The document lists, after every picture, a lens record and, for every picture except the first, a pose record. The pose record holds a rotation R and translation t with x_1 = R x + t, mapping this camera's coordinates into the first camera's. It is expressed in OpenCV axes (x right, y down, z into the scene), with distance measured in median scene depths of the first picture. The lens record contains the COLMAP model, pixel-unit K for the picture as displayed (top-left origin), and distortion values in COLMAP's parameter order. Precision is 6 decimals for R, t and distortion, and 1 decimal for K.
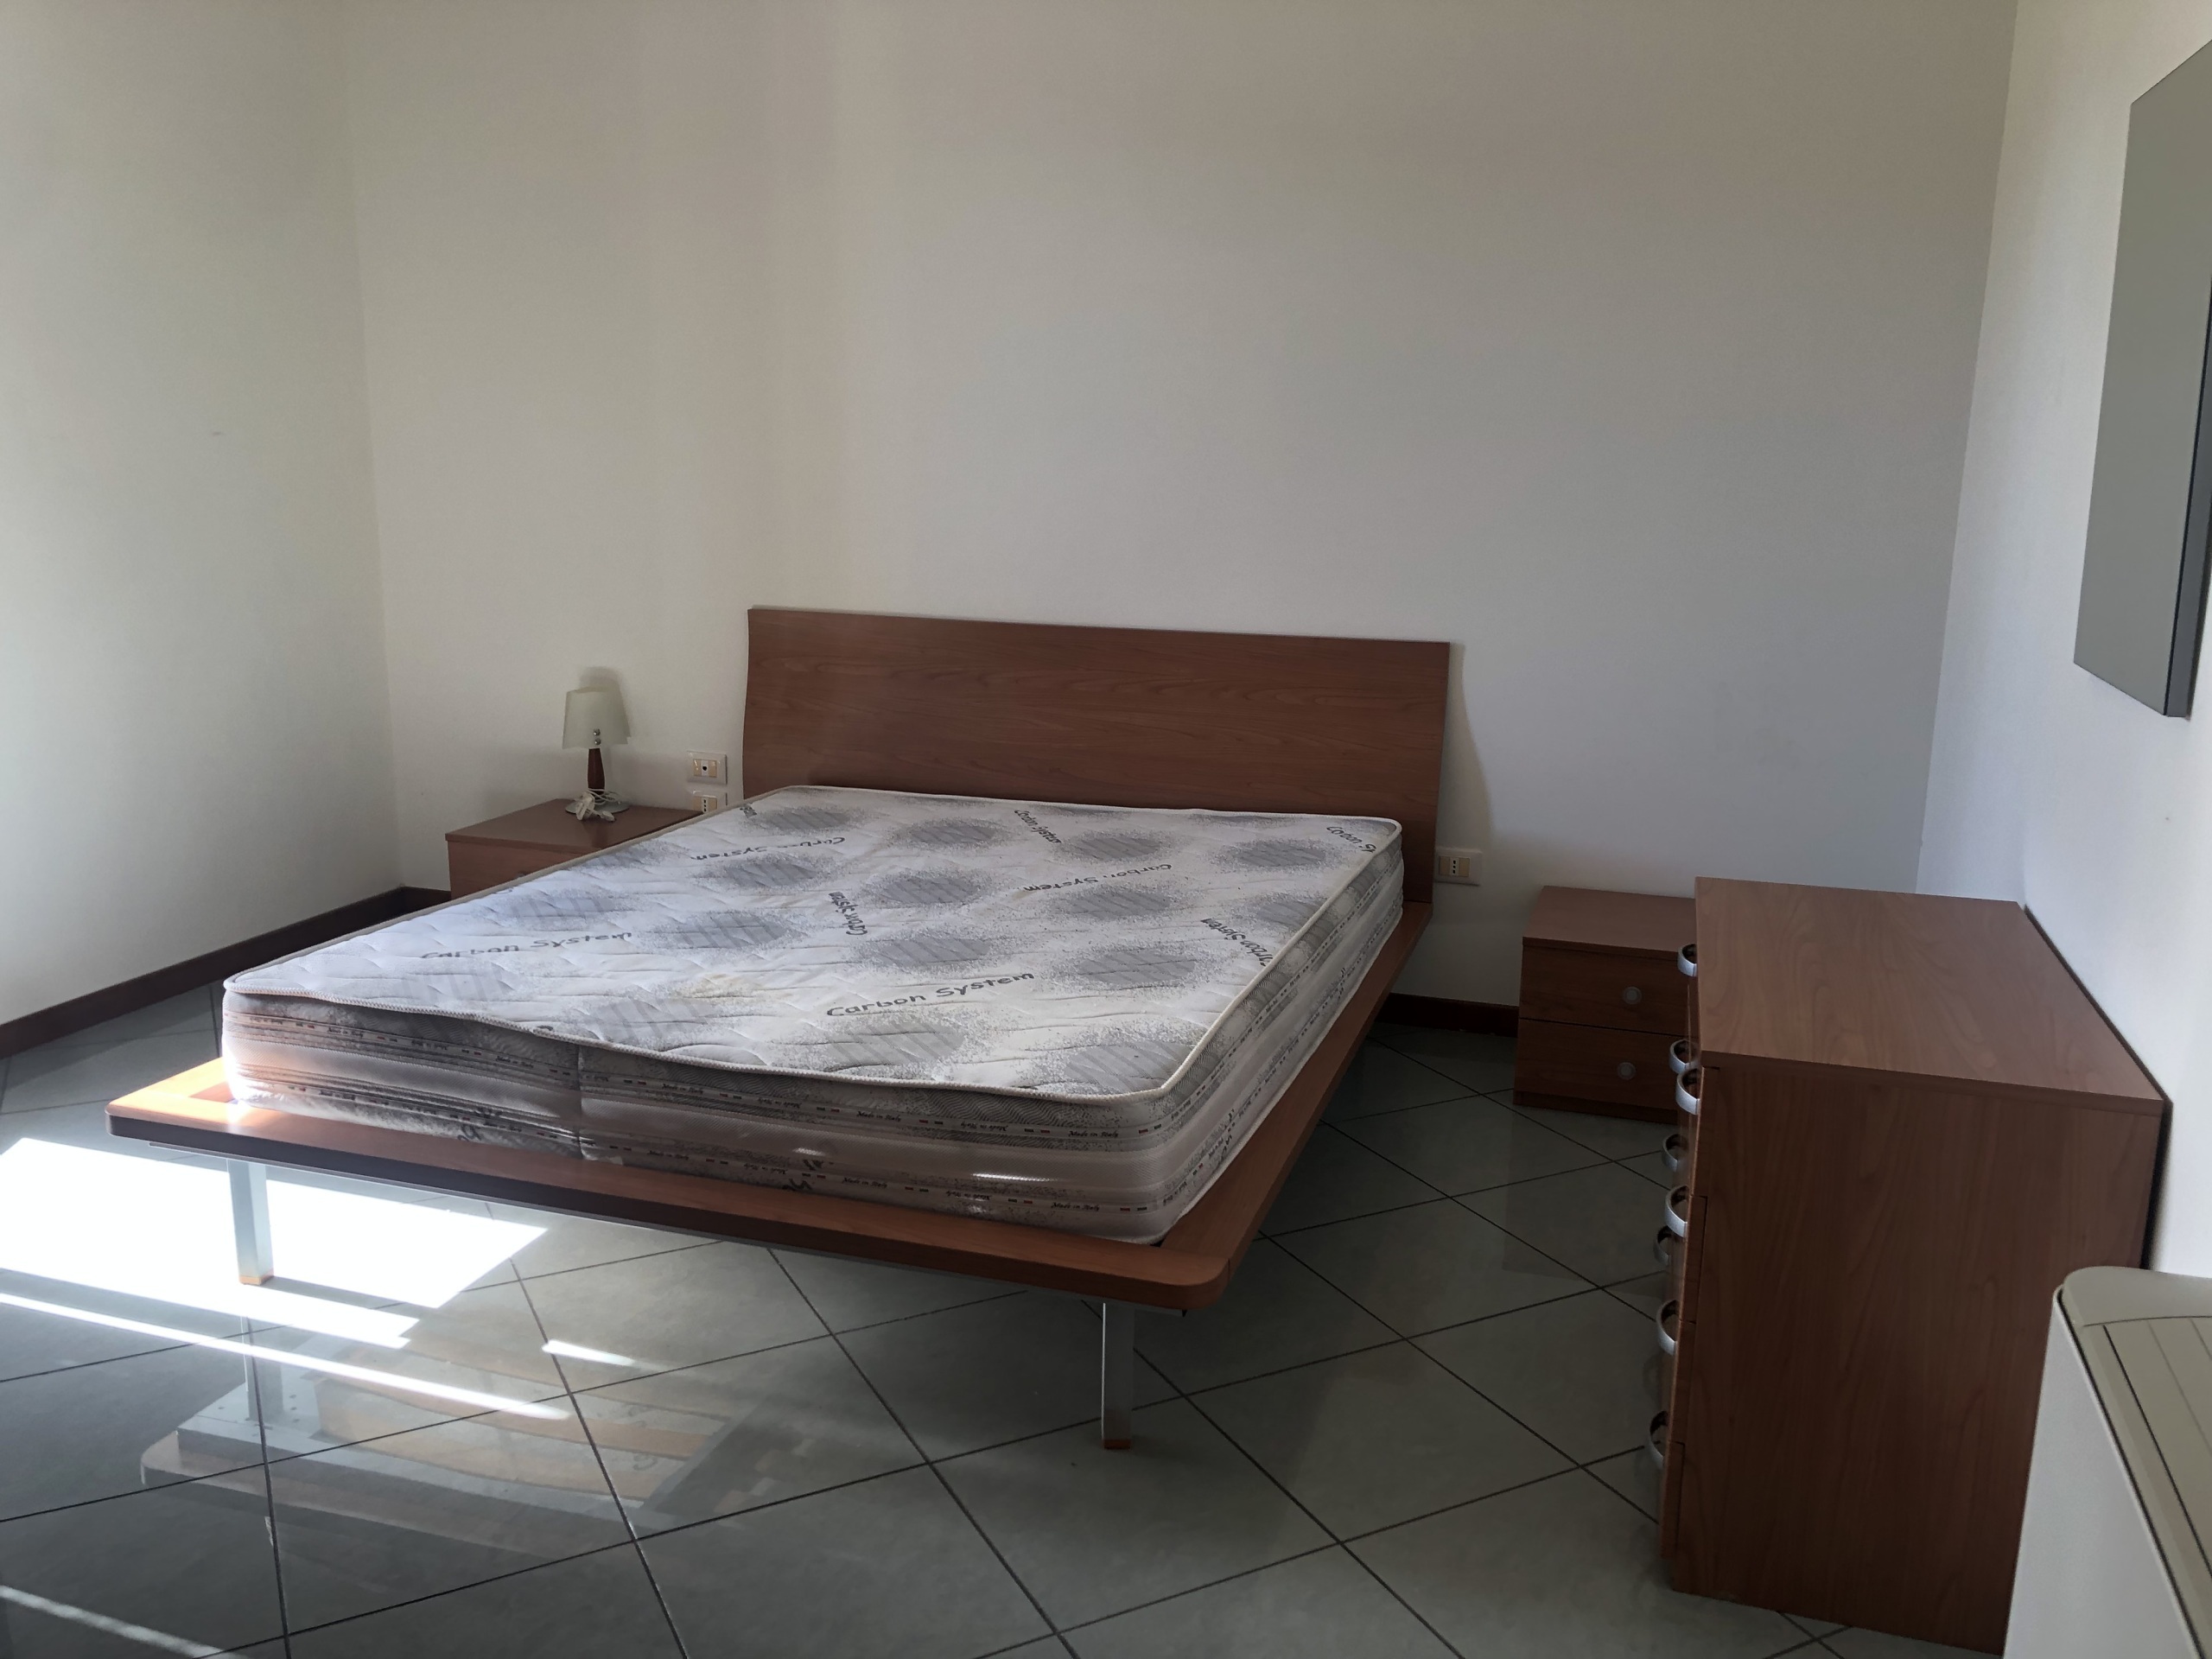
lens RADIAL K [[1785.1, 0, 1105.9], [0, 1785.1, 811.7], [0, 0, 1]] dist [0.030336, -0.006069]
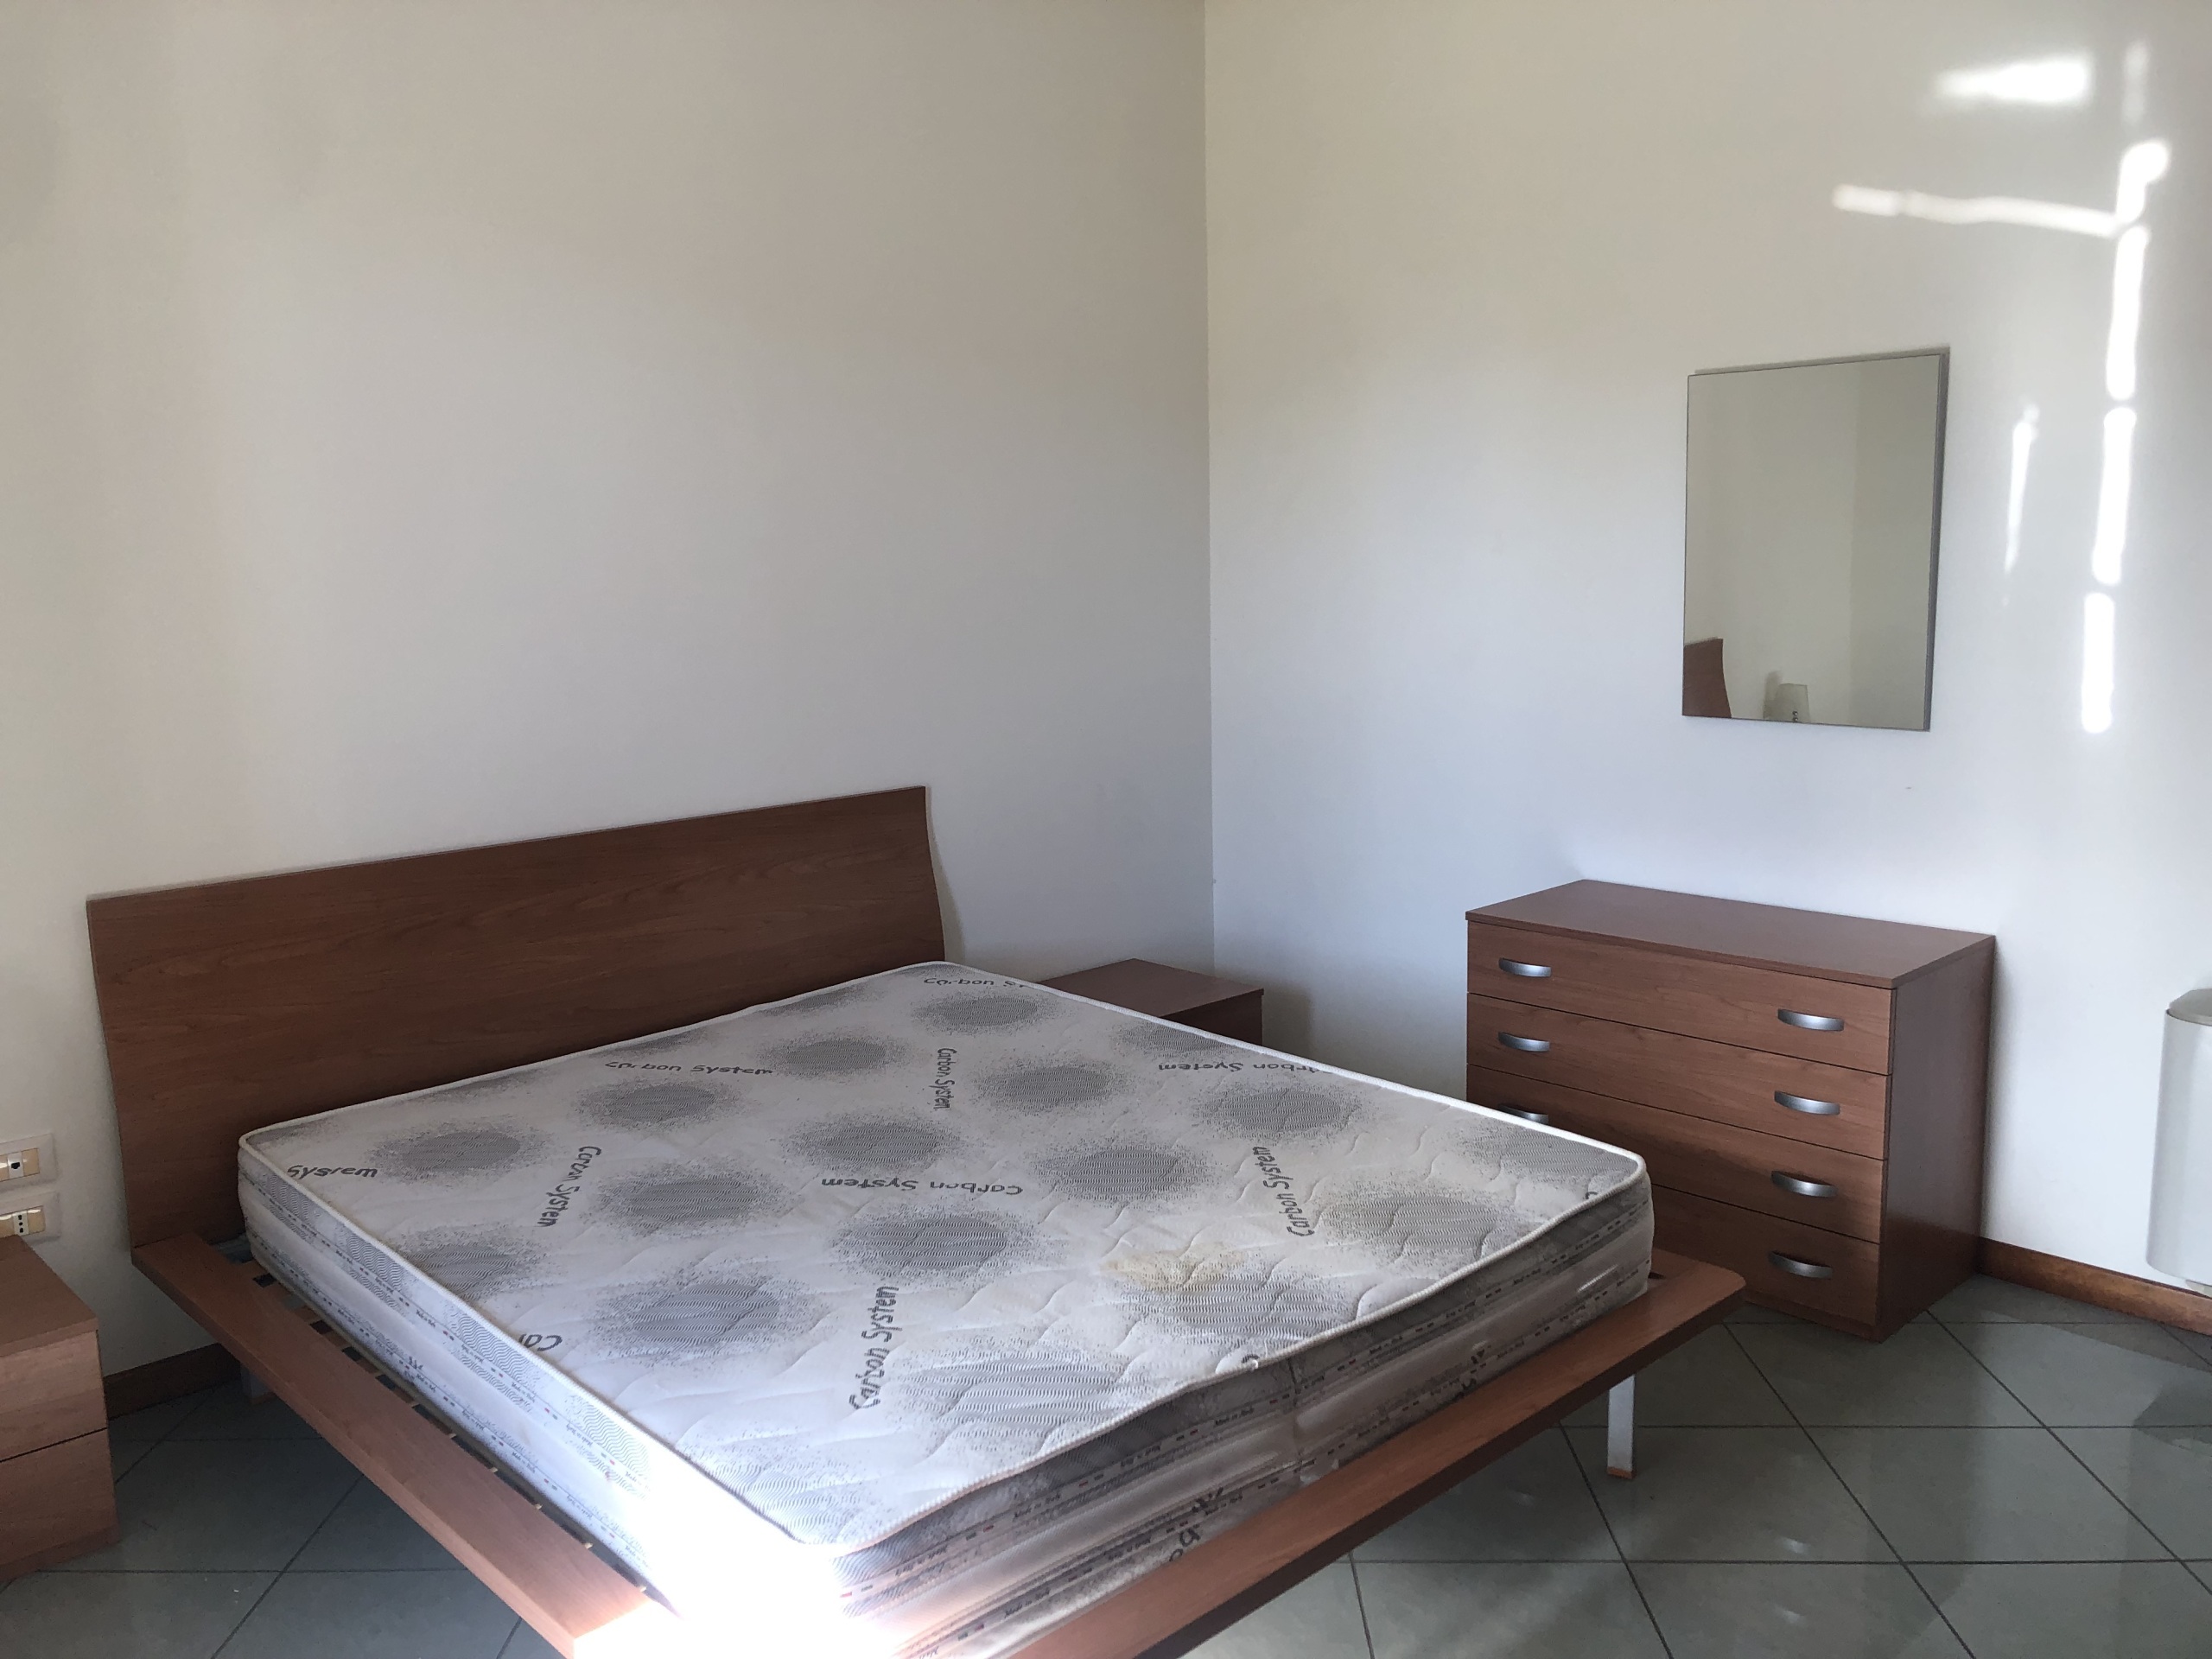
lens RADIAL K [[1785.1, 0, 1086.4], [0, 1785.1, 822.4], [0, 0, 1]] dist [0.030336, -0.006069]
pose [[0.496270, -0.167847, 0.851788, -0.931829], [0.208915, 0.975390, 0.070484, -0.180650], [-0.842657, 0.142972, 0.519123, 0.545764]]
